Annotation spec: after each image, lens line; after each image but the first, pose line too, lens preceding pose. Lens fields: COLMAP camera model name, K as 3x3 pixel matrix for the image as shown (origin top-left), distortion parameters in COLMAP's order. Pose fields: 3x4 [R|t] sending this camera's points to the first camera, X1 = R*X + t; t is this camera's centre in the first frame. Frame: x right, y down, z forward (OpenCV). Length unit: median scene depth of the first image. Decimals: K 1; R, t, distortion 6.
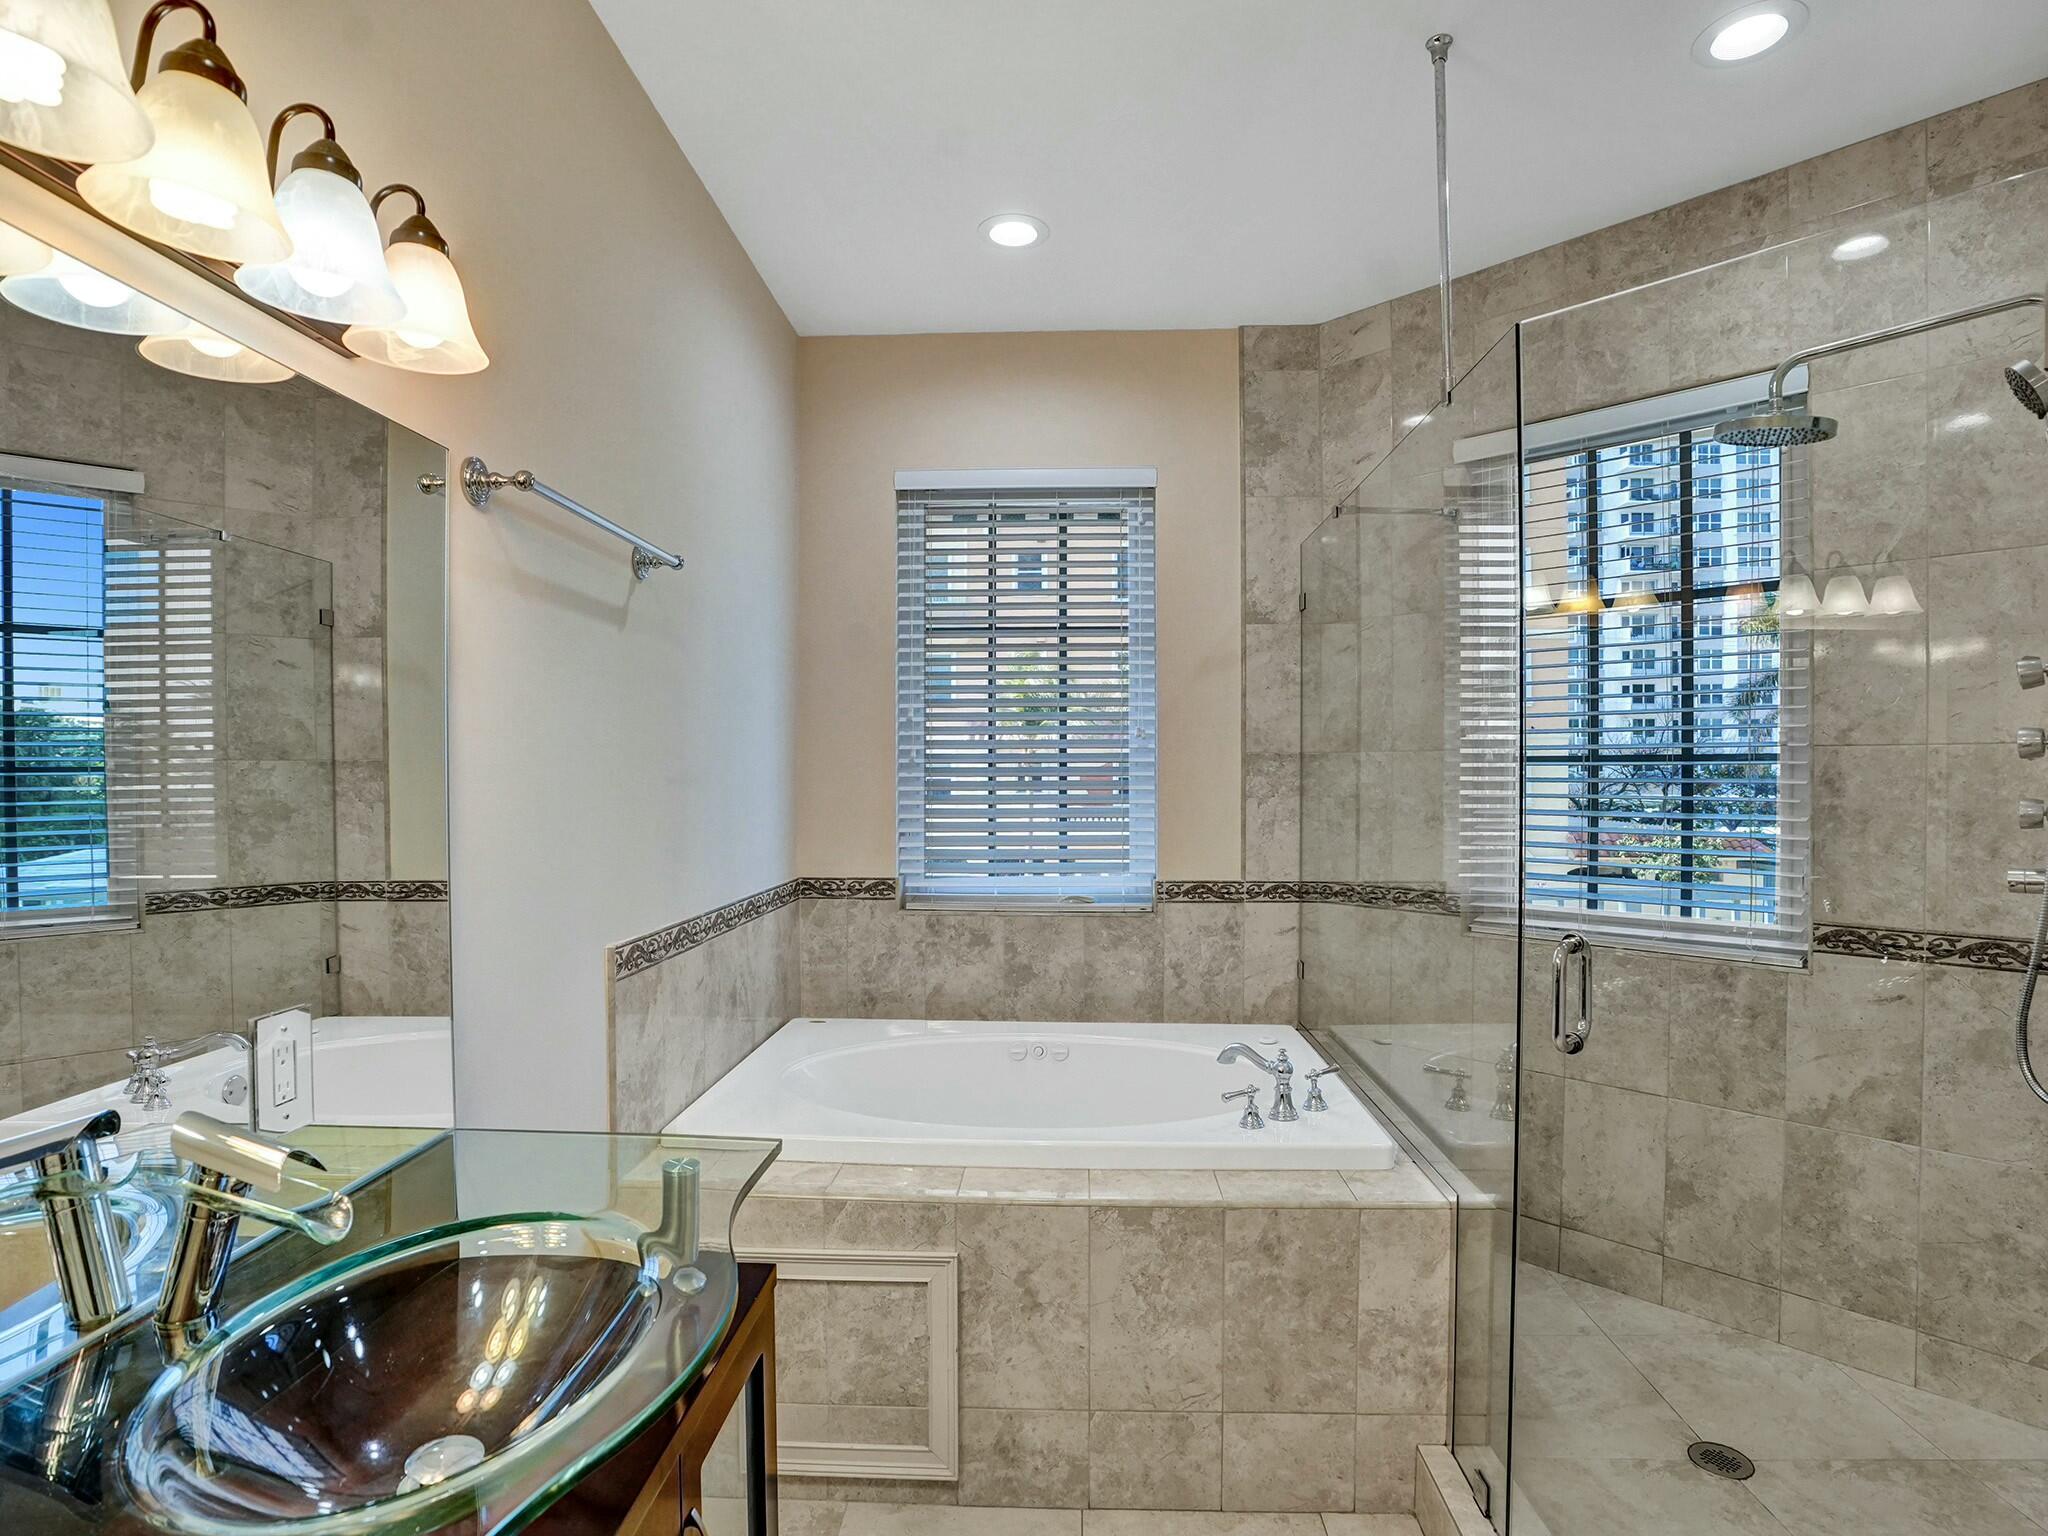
lens RADIAL K [[1051.9, 0, 1016.1], [0, 1051.9, 775.4], [0, 0, 1]] dist [-0.065914, 0.020613]
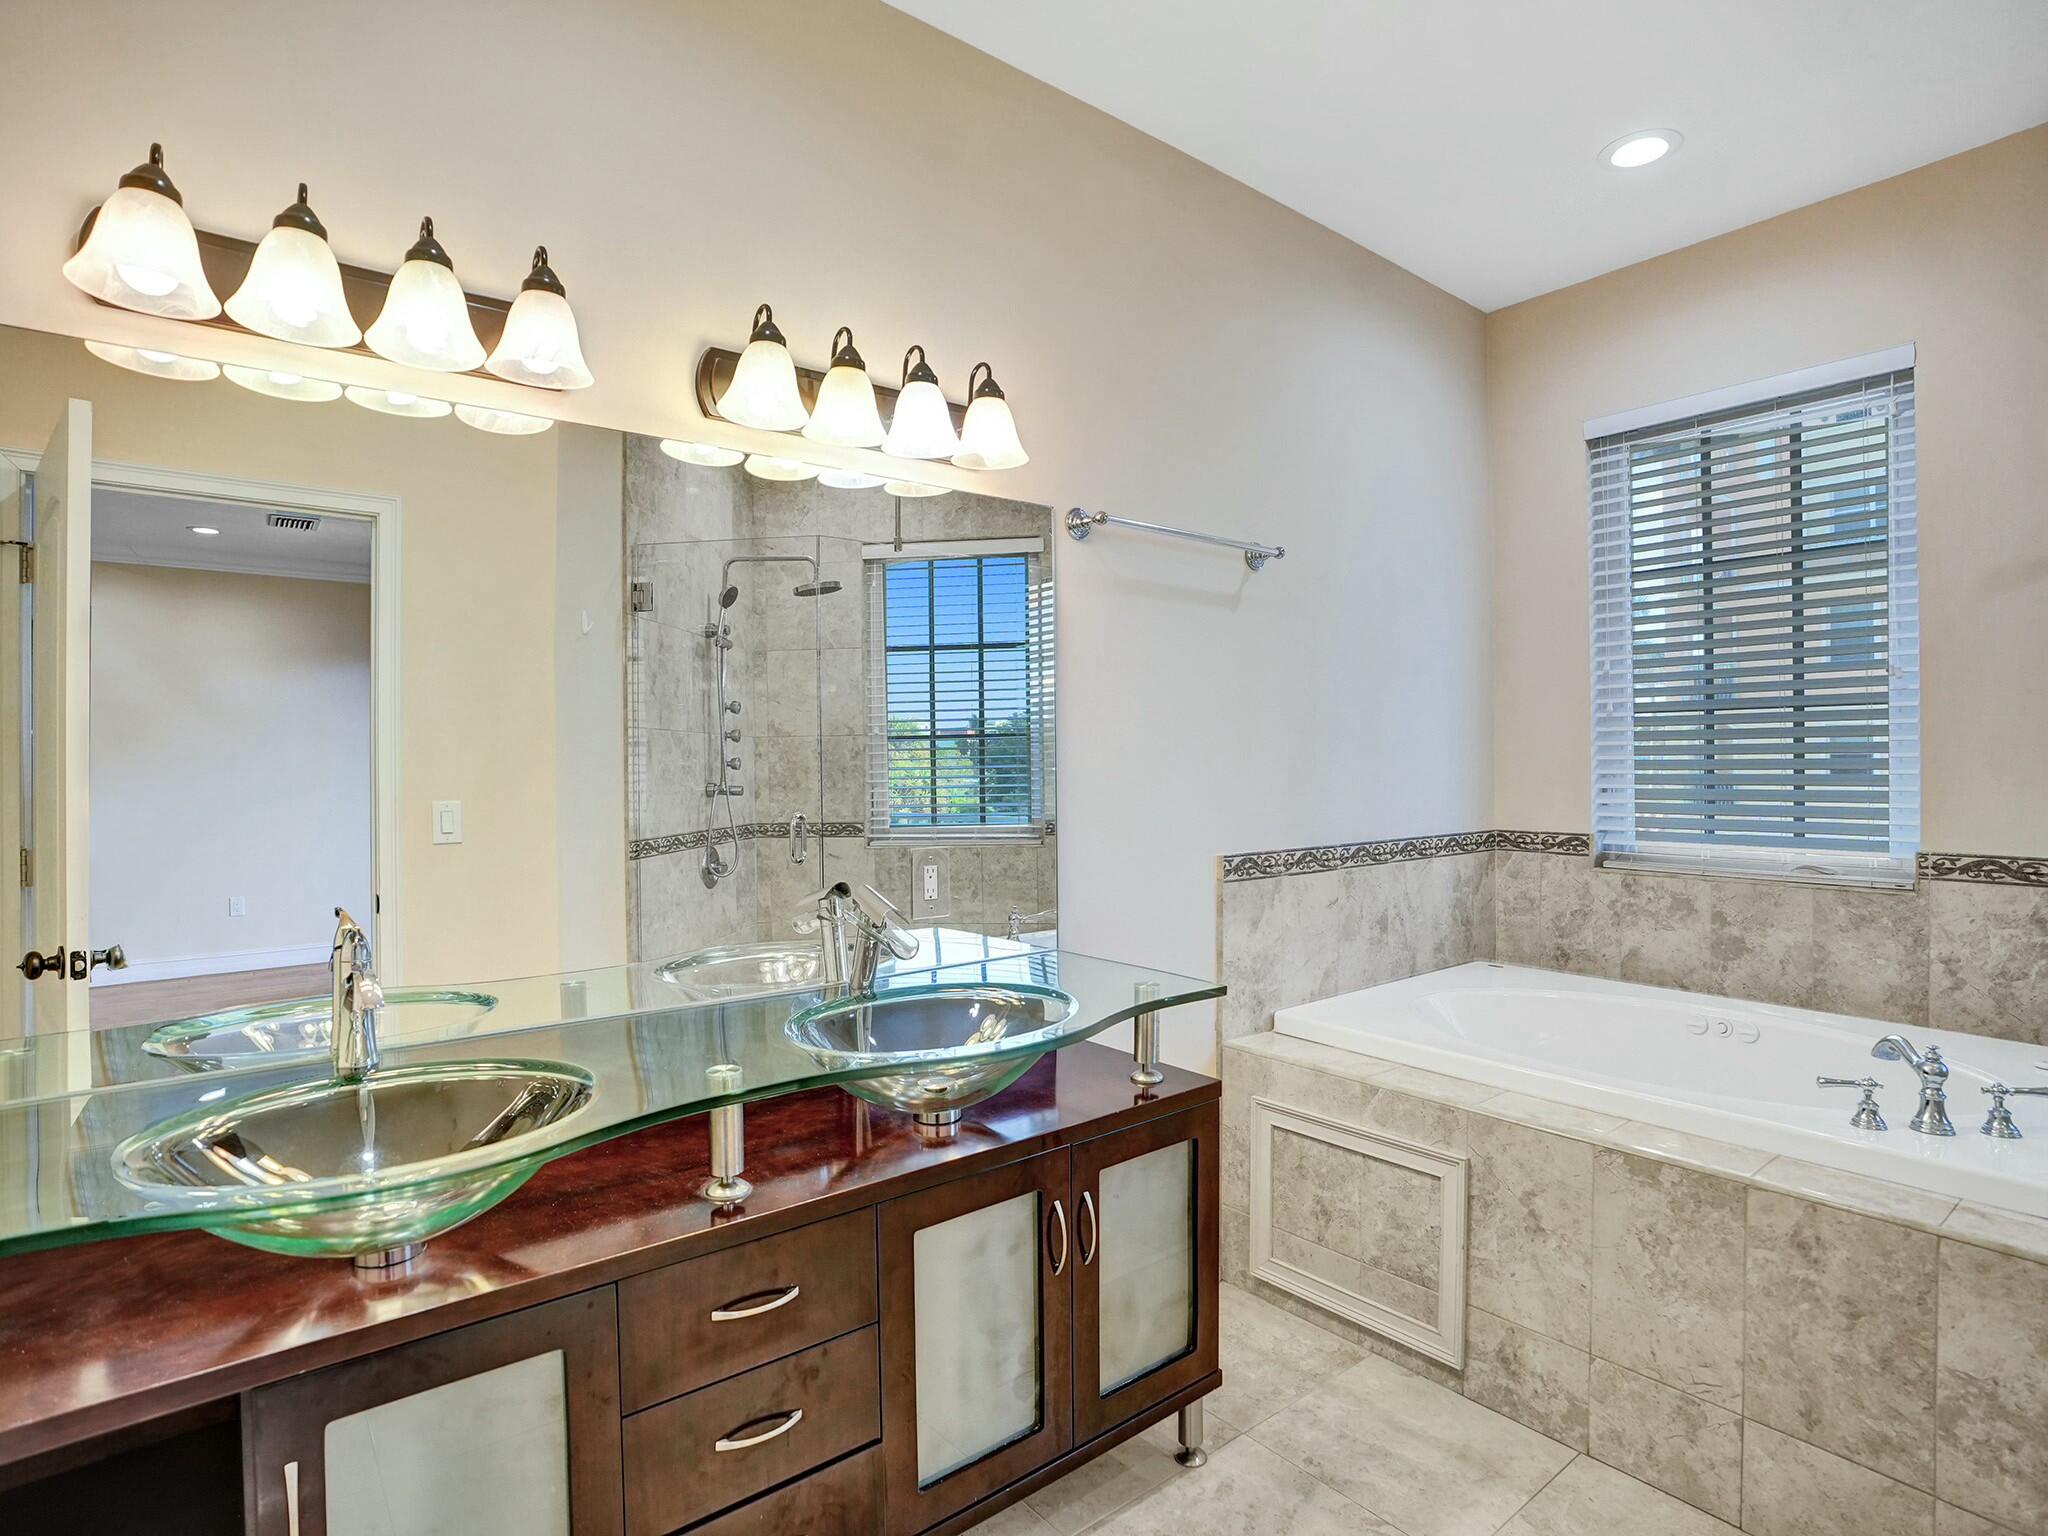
lens RADIAL K [[1051.9, 0, 1037.1], [0, 1051.9, 750.9], [0, 0, 1]] dist [-0.065914, 0.020613]
pose [[0.659138, -0.009365, -0.751964, 0.454890], [0.002363, 0.999943, -0.010382, 0.048205], [0.752018, 0.005066, 0.659123, -0.042433]]
